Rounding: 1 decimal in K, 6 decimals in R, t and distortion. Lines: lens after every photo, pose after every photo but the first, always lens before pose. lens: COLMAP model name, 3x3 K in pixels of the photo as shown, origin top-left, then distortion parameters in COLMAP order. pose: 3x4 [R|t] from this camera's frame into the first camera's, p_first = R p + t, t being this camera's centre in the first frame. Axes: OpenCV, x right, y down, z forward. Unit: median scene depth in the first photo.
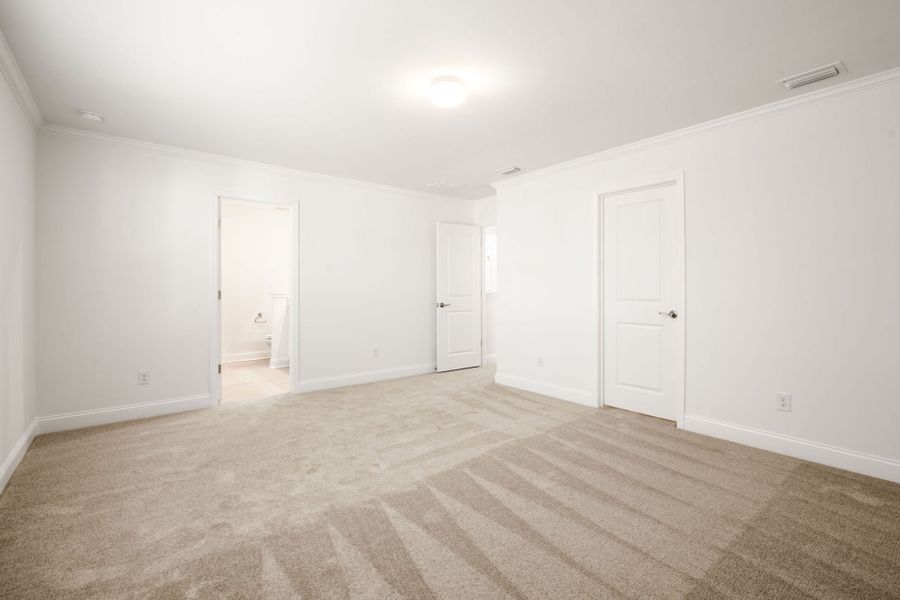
lens RADIAL K [[413.3, 0, 453.5], [0, 413.3, 301.3], [0, 0, 1]] dist [0.015048, -0.000609]
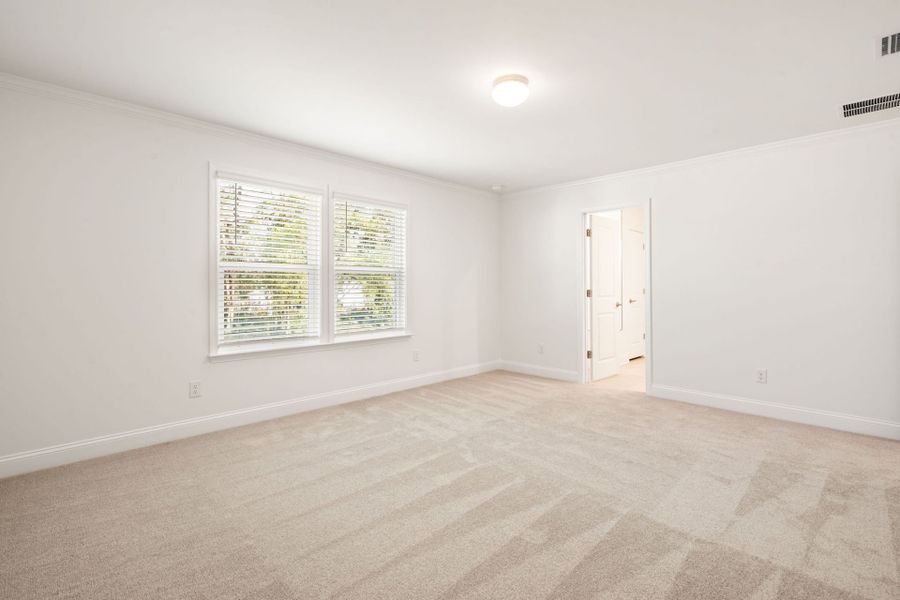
lens RADIAL K [[413.3, 0, 442.2], [0, 413.3, 291.6], [0, 0, 1]] dist [0.015048, -0.000609]
pose [[0.104316, 0.009353, -0.994500, 0.693011], [-0.028527, 0.999572, 0.006409, -0.017456], [0.994135, 0.027702, 0.104538, 0.526676]]
